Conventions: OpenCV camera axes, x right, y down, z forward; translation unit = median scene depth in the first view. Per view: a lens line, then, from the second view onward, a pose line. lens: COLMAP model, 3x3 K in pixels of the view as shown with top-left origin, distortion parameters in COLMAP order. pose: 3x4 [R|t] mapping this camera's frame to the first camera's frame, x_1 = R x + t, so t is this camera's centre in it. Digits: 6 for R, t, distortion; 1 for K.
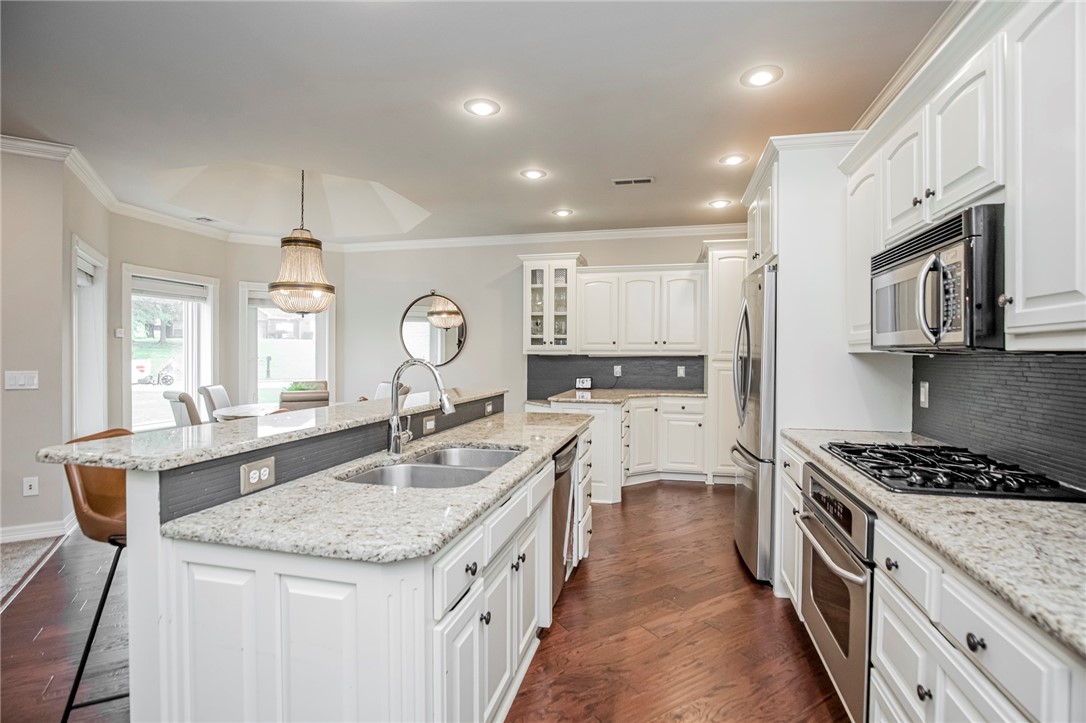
lens RADIAL K [[501.1, 0, 540.3], [0, 501.1, 358.0], [0, 0, 1]] dist [-0.018001, 0.000060]
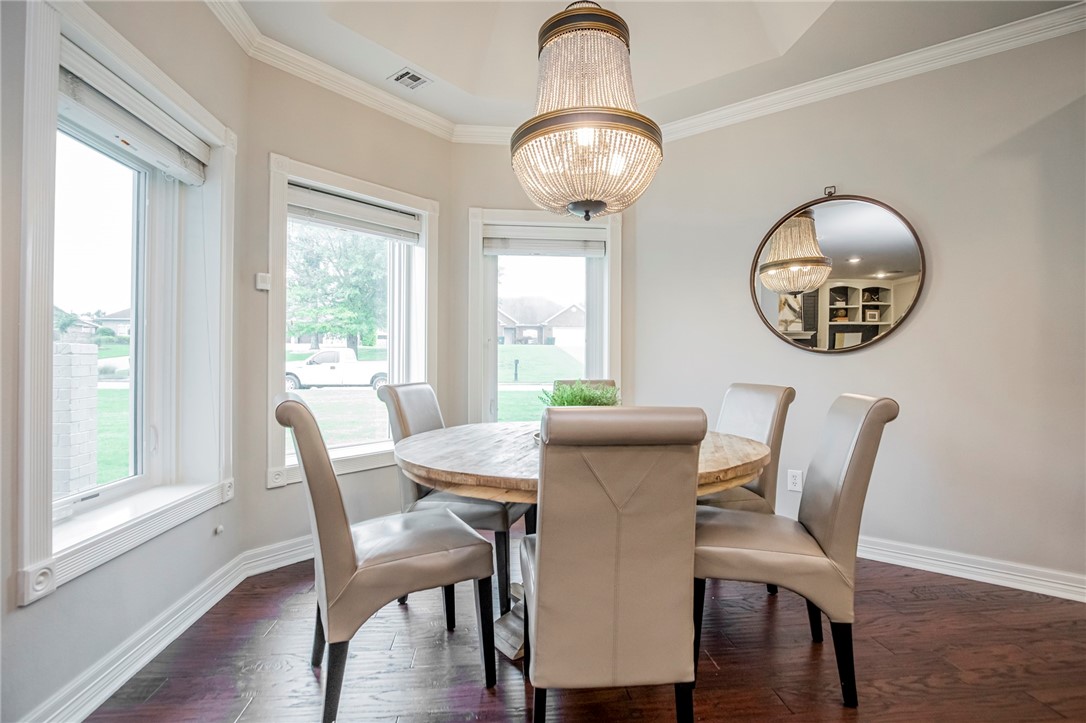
lens RADIAL K [[501.1, 0, 540.3], [0, 501.1, 358.0], [0, 0, 1]] dist [-0.018001, 0.000060]
pose [[0.899403, -0.004684, -0.437095, -0.204109], [-0.001451, 0.999905, -0.013700, 0.022642], [0.437117, 0.012956, 0.899311, 0.380204]]
